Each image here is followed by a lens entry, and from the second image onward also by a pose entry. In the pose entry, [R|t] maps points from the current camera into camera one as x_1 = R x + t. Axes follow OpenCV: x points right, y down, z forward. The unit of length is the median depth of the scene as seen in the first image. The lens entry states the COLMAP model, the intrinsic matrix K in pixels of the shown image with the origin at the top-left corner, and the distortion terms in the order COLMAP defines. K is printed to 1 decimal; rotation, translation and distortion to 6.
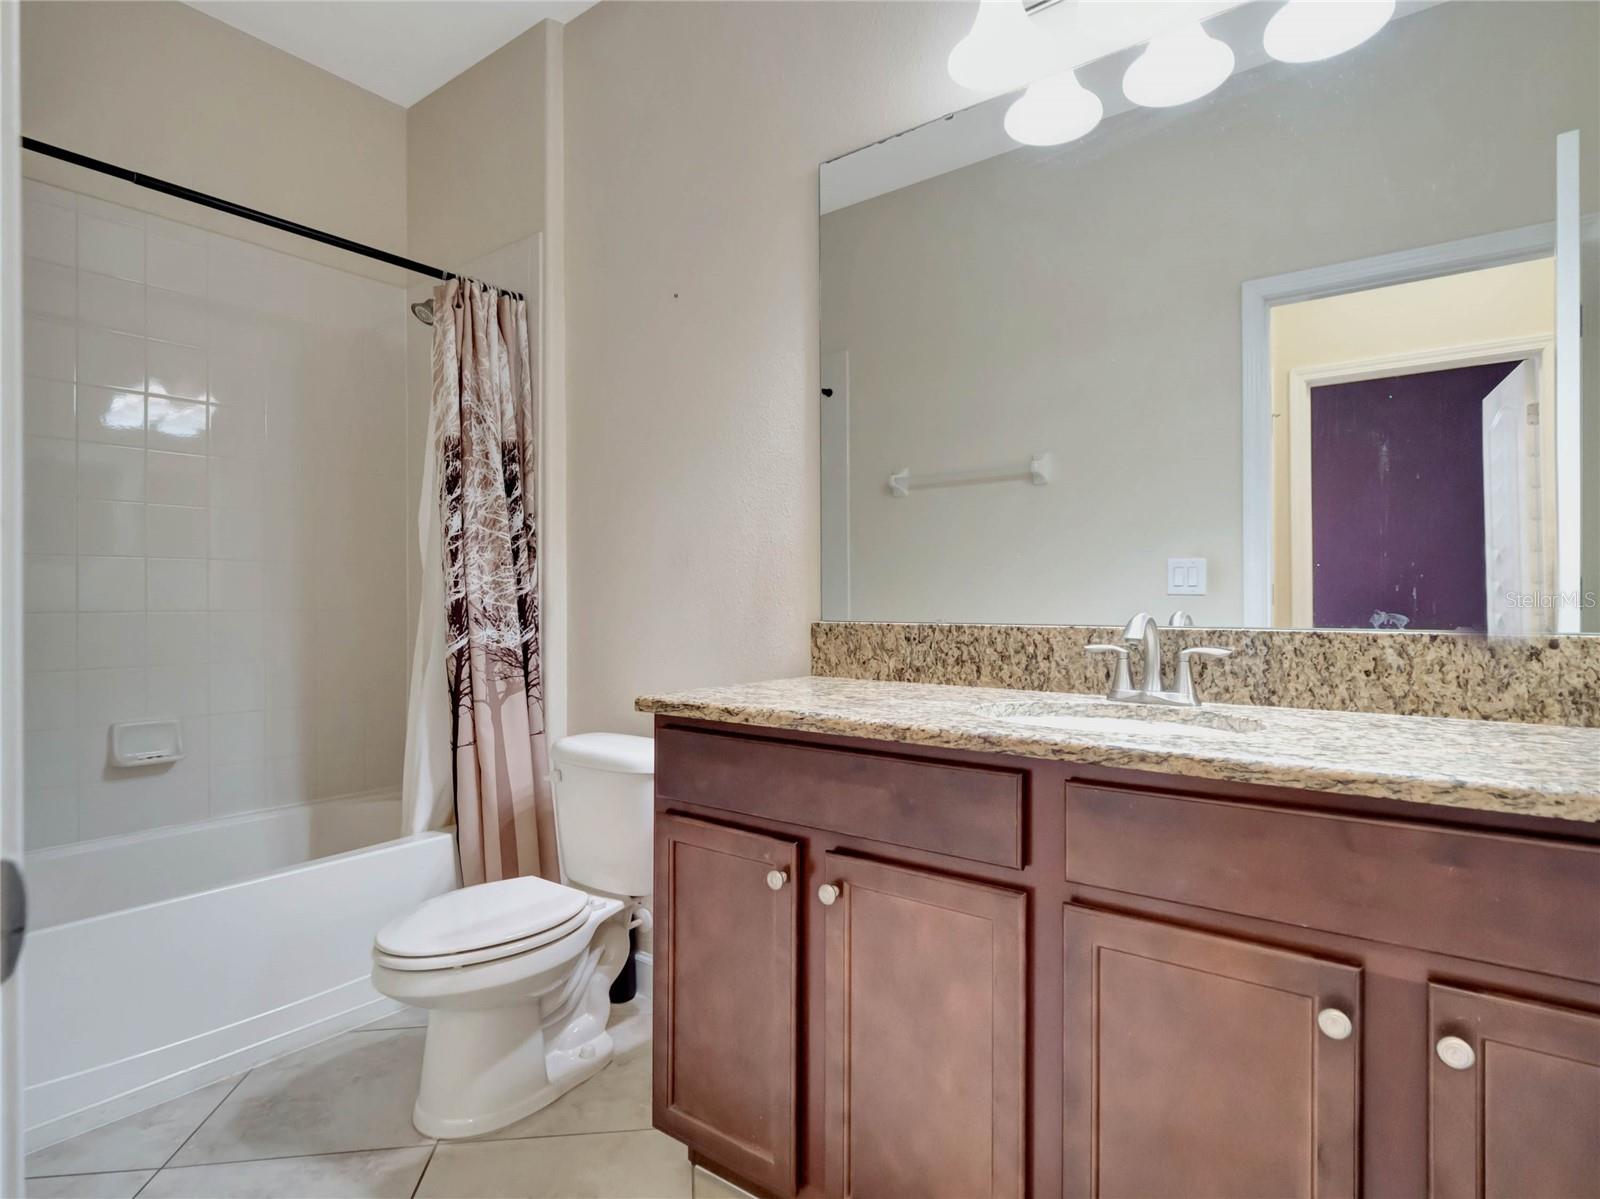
lens RADIAL K [[871.6, 0, 799.7], [0, 871.6, 577.2], [0, 0, 1]] dist [-0.003918, -0.001864]
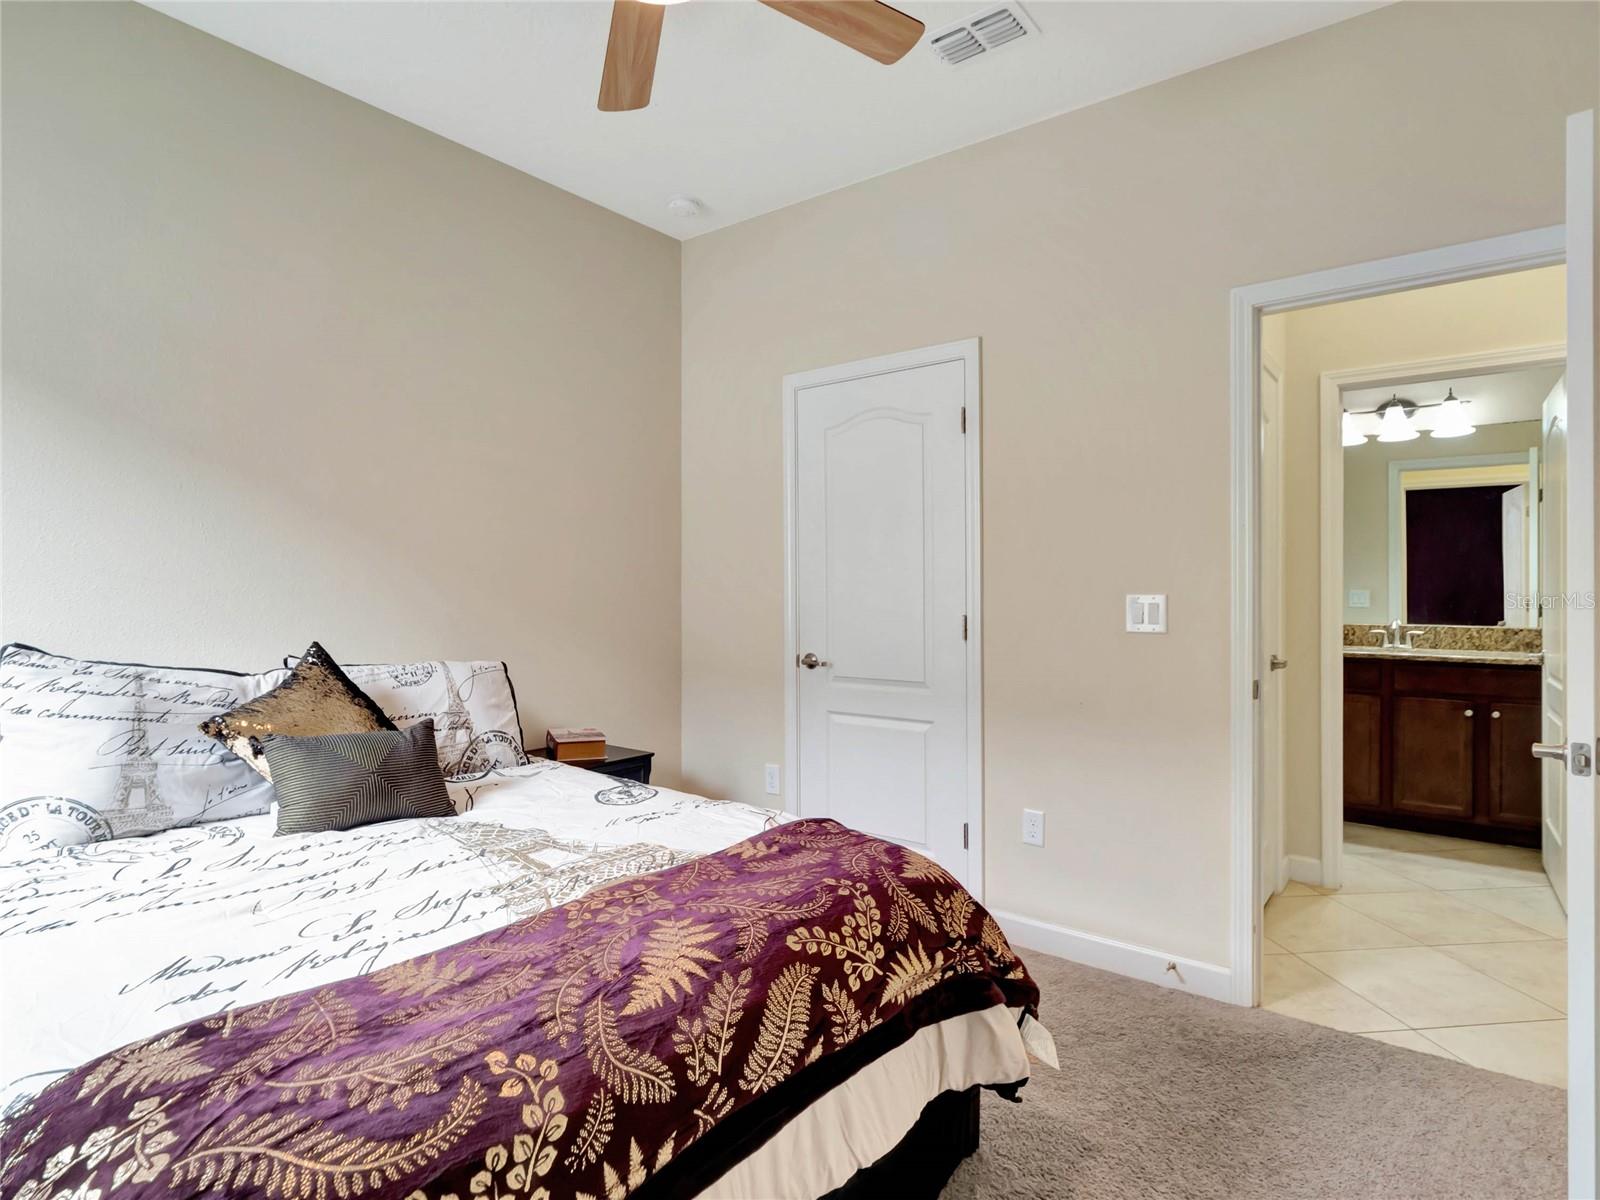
lens RADIAL K [[879.6, 0, 802.8], [0, 879.6, 588.1], [0, 0, 1]] dist [-0.001089, -0.001144]
pose [[0.999972, 0.000507, 0.007532, -1.737541], [-0.000703, 0.999661, 0.026013, -0.154220], [-0.007516, -0.026018, 0.999633, -2.121704]]
